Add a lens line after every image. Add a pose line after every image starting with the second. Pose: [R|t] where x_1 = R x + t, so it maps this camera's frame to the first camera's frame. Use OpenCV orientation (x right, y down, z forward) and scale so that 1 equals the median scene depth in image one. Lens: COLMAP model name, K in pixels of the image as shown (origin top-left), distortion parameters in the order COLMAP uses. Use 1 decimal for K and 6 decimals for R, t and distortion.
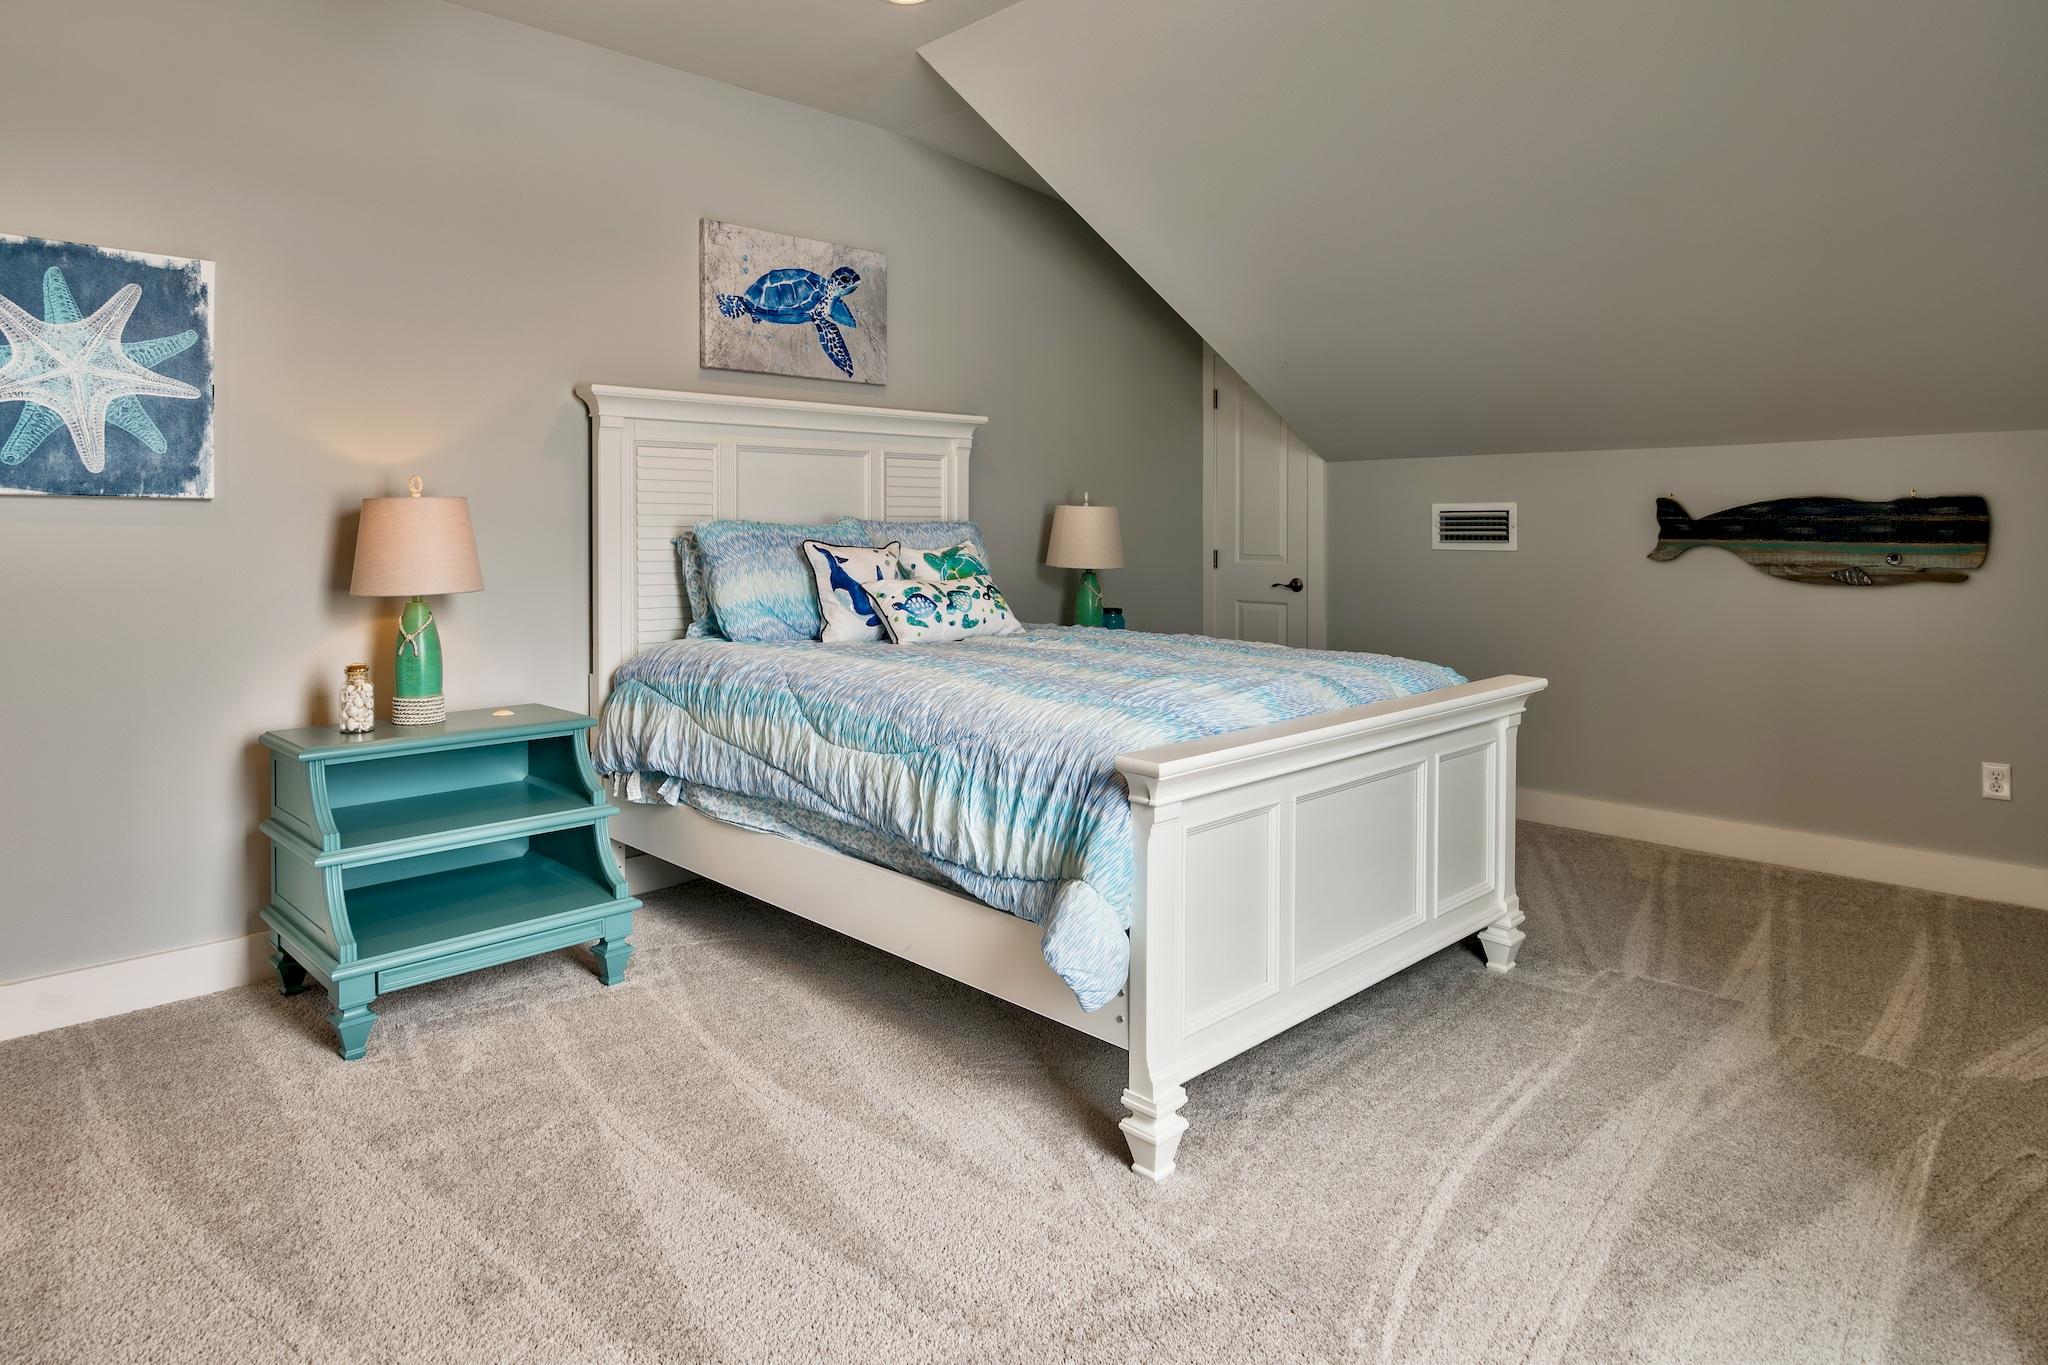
lens RADIAL K [[1258.0, 0, 1020.7], [0, 1258.0, 568.2], [0, 0, 1]] dist [0.015549, -0.000616]
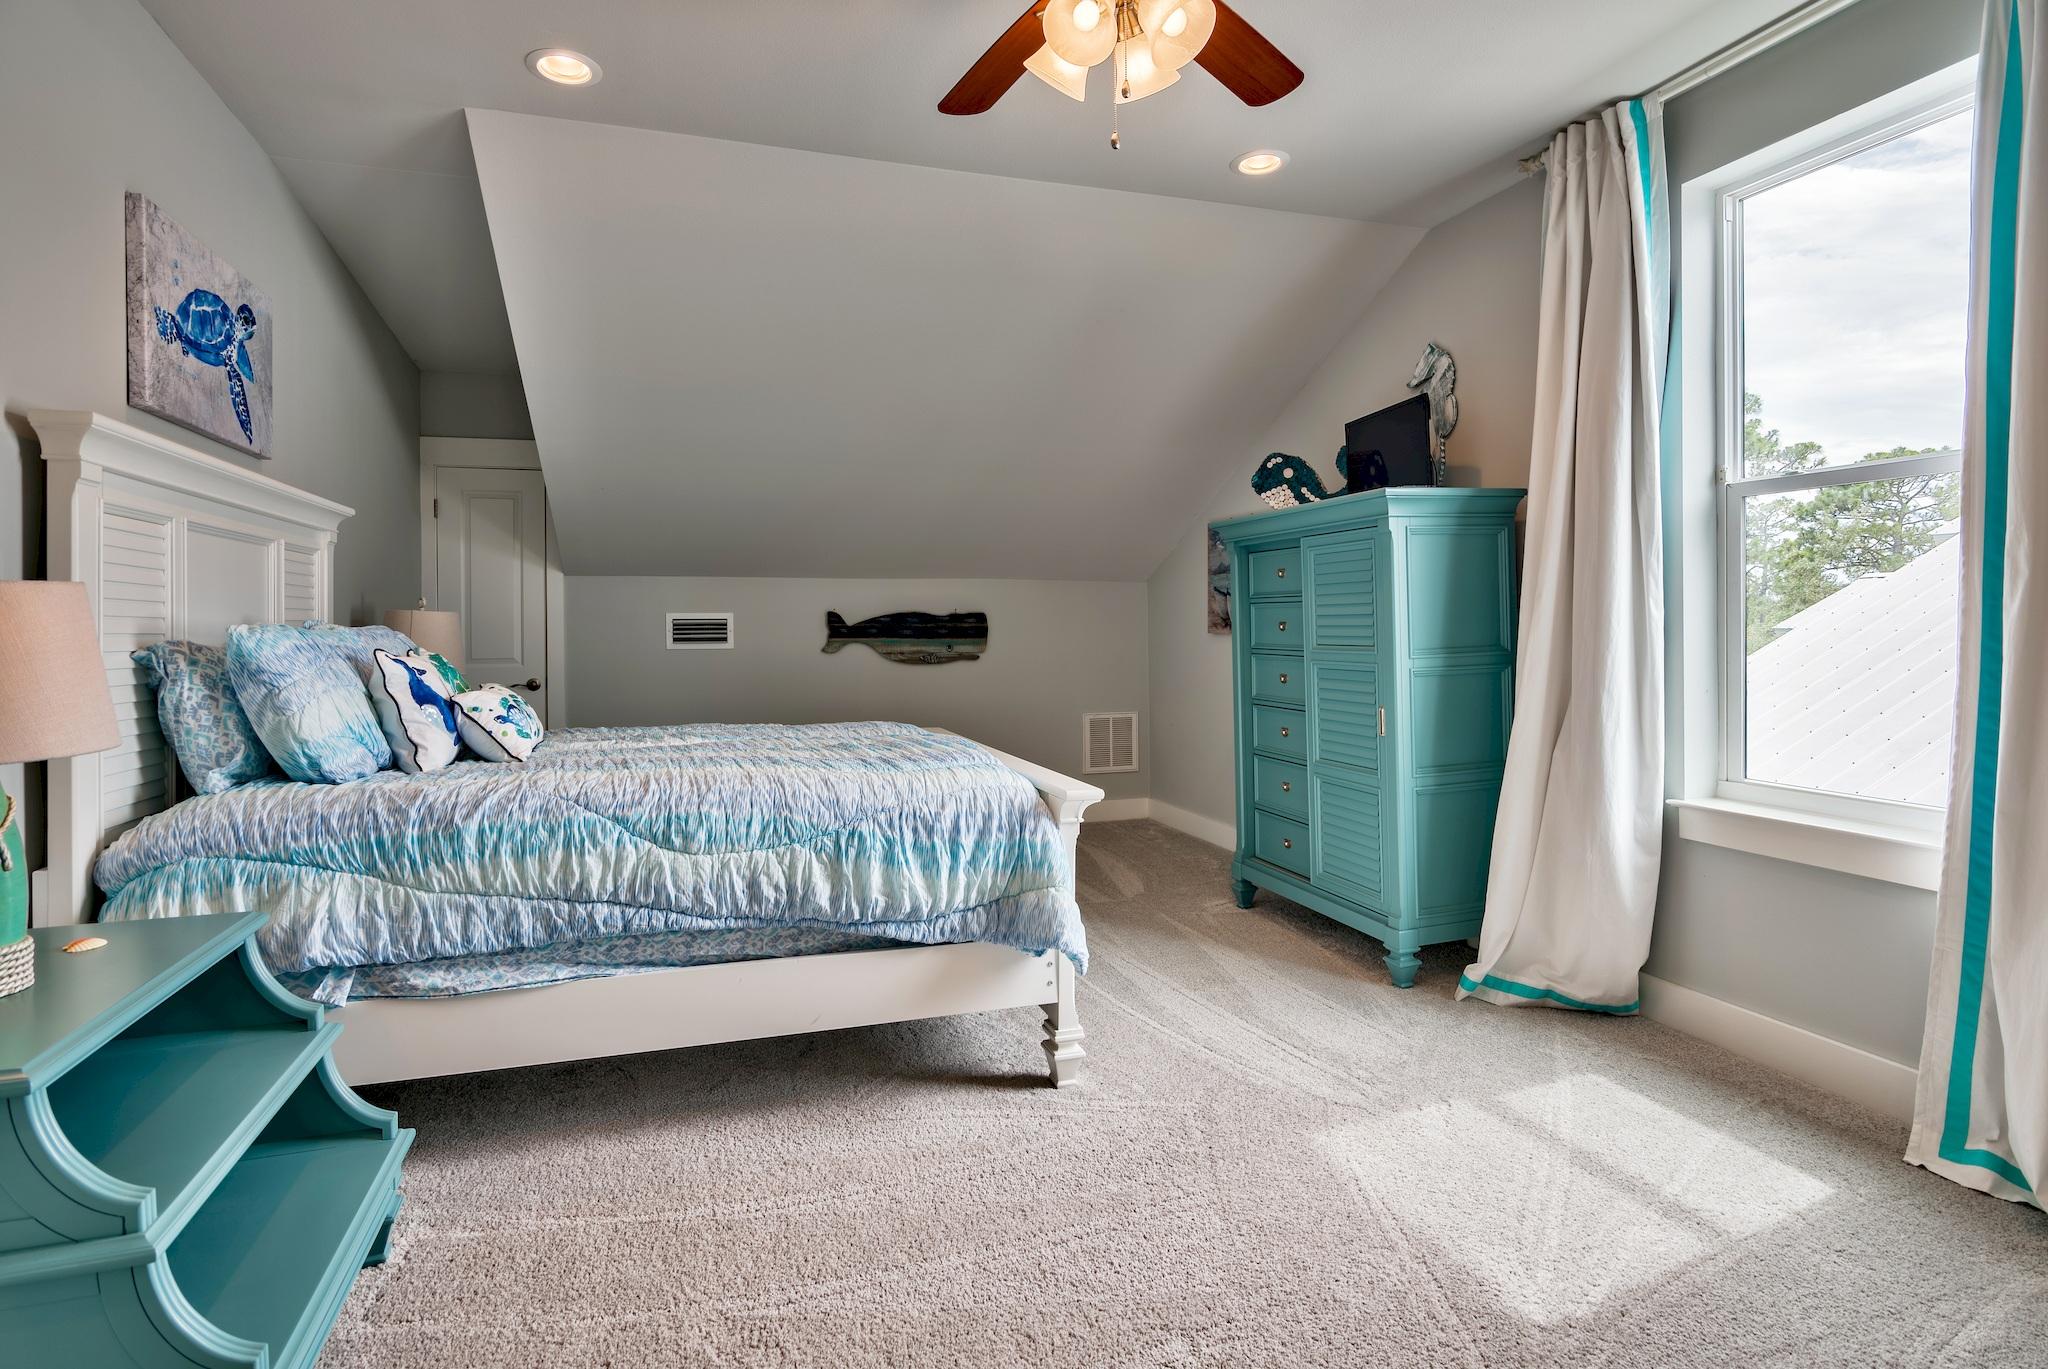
lens RADIAL K [[991.9, 0, 1016.8], [0, 991.9, 654.5], [0, 0, 1]] dist [0.000793, -0.001073]
pose [[0.428060, -0.025486, 0.903391, -0.638765], [0.036300, 0.999280, 0.010991, -0.011963], [-0.903021, 0.028088, 0.428677, 0.388832]]
